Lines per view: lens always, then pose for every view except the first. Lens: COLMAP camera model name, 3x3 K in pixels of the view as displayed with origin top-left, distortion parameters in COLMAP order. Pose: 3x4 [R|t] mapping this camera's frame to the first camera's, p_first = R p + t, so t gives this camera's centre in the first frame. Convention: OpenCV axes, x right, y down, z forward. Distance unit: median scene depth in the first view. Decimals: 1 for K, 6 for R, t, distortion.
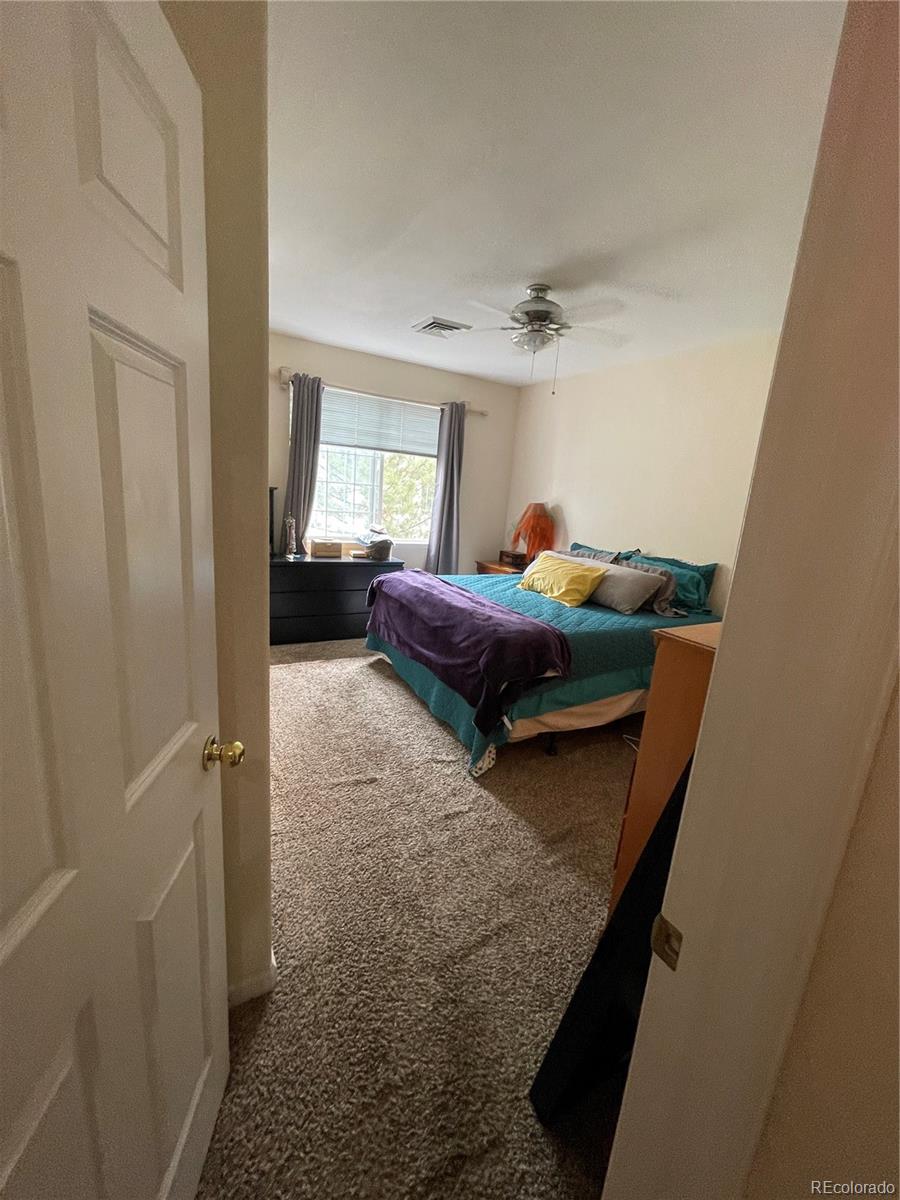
lens RADIAL K [[485.2, 0, 450.0], [0, 485.2, 600.0], [0, 0, 1]] dist [-0.001576, 0.000256]
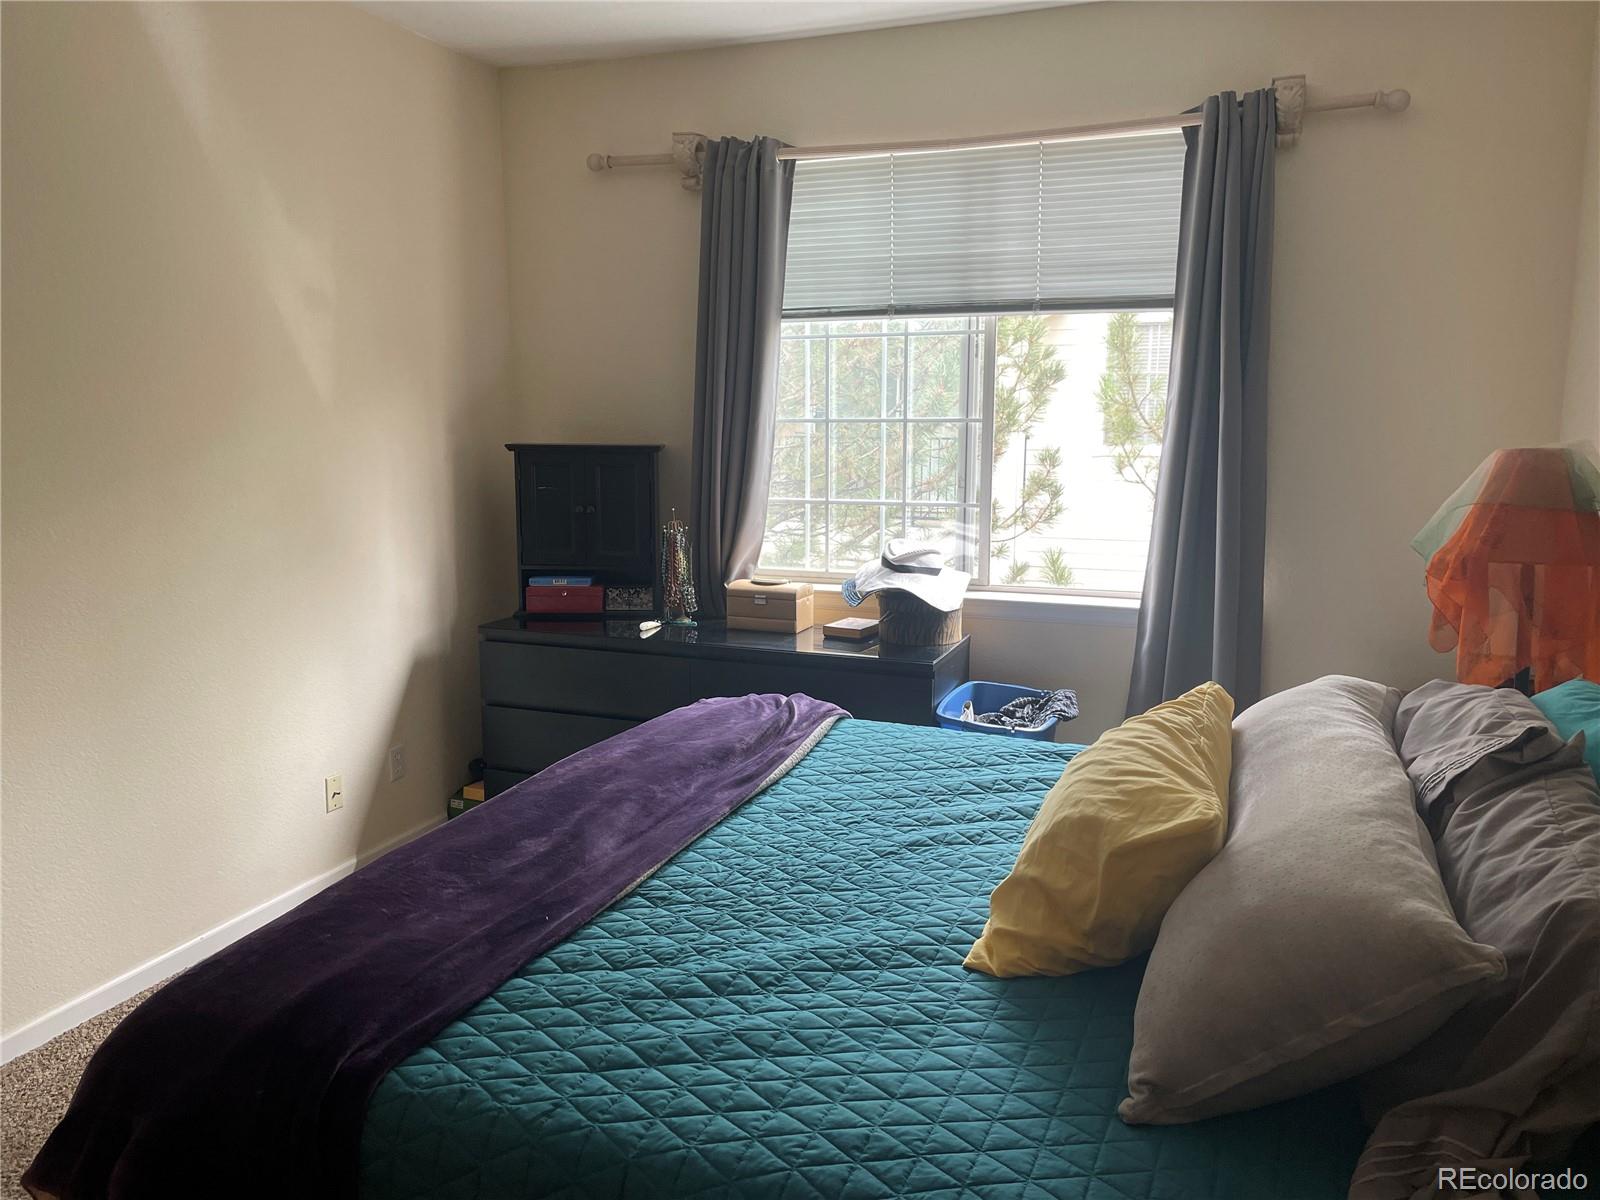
lens RADIAL K [[1211.9, 0, 794.2], [0, 1211.9, 597.4], [0, 0, 1]] dist [0.078934, -0.096076]
pose [[0.633797, 0.045692, -0.772149, 0.422465], [-0.110881, 0.993311, -0.032234, -0.083085], [0.765511, 0.106046, 0.634624, 0.429230]]
